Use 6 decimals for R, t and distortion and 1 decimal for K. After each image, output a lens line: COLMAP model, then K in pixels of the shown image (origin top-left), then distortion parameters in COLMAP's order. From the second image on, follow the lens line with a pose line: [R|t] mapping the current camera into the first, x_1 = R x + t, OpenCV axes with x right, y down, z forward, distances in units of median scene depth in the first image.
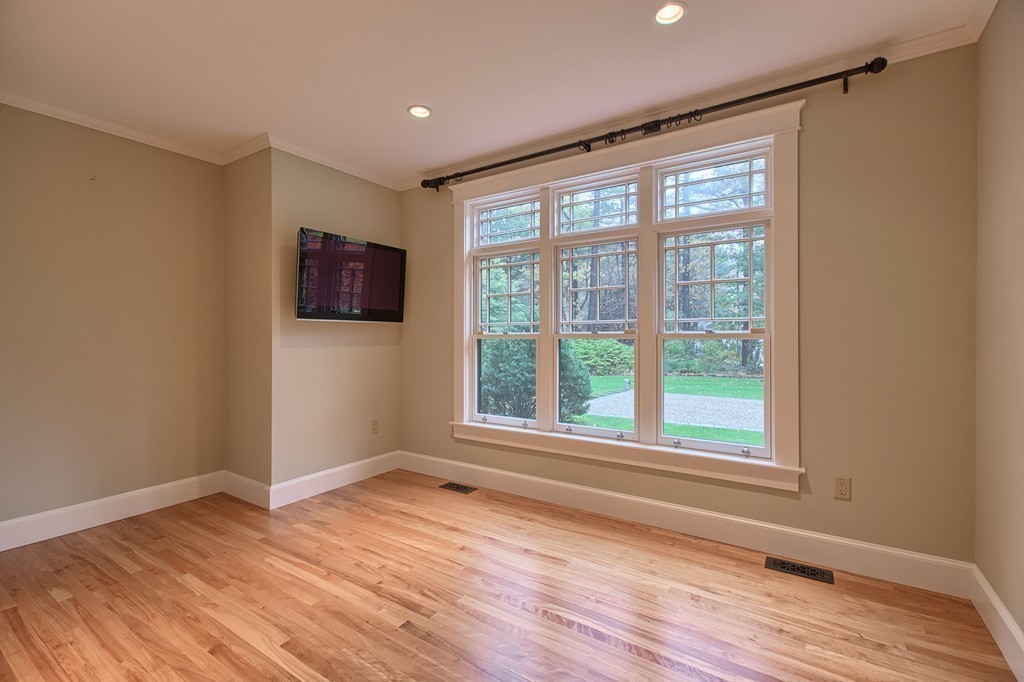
lens RADIAL K [[456.1, 0, 508.2], [0, 456.1, 335.0], [0, 0, 1]] dist [0.001970, 0.000206]
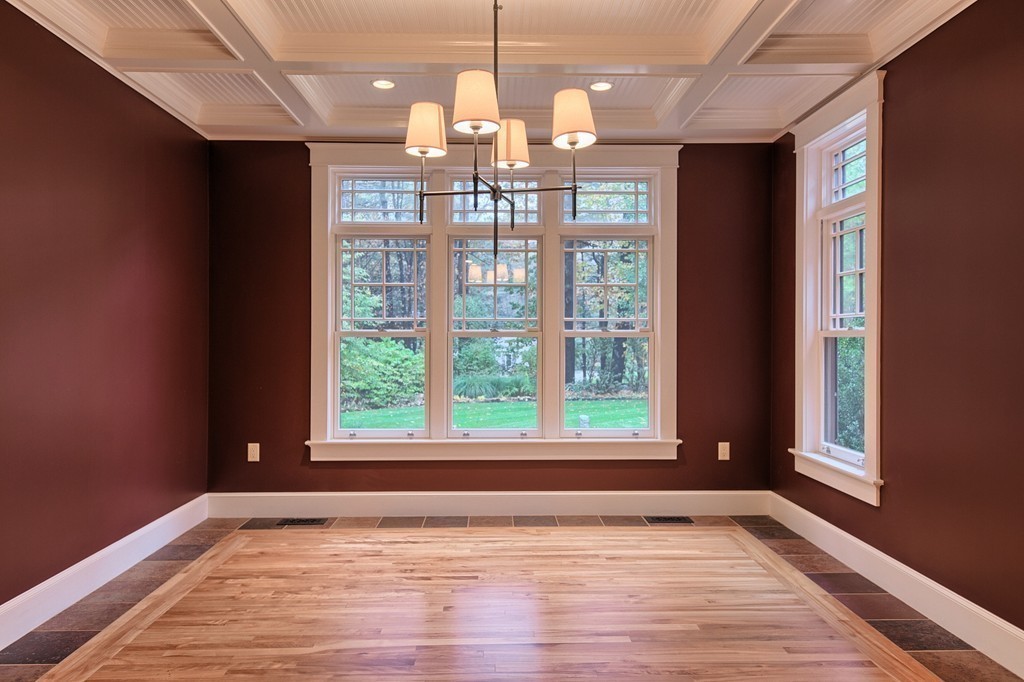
lens RADIAL K [[444.5, 0, 498.6], [0, 444.5, 345.1], [0, 0, 1]] dist [-0.060158, 0.000010]
pose [[0.821611, -0.011233, 0.569938, -0.403905], [-0.004031, 0.999666, 0.025514, 0.003100], [-0.570034, -0.023260, 0.821292, 0.275125]]
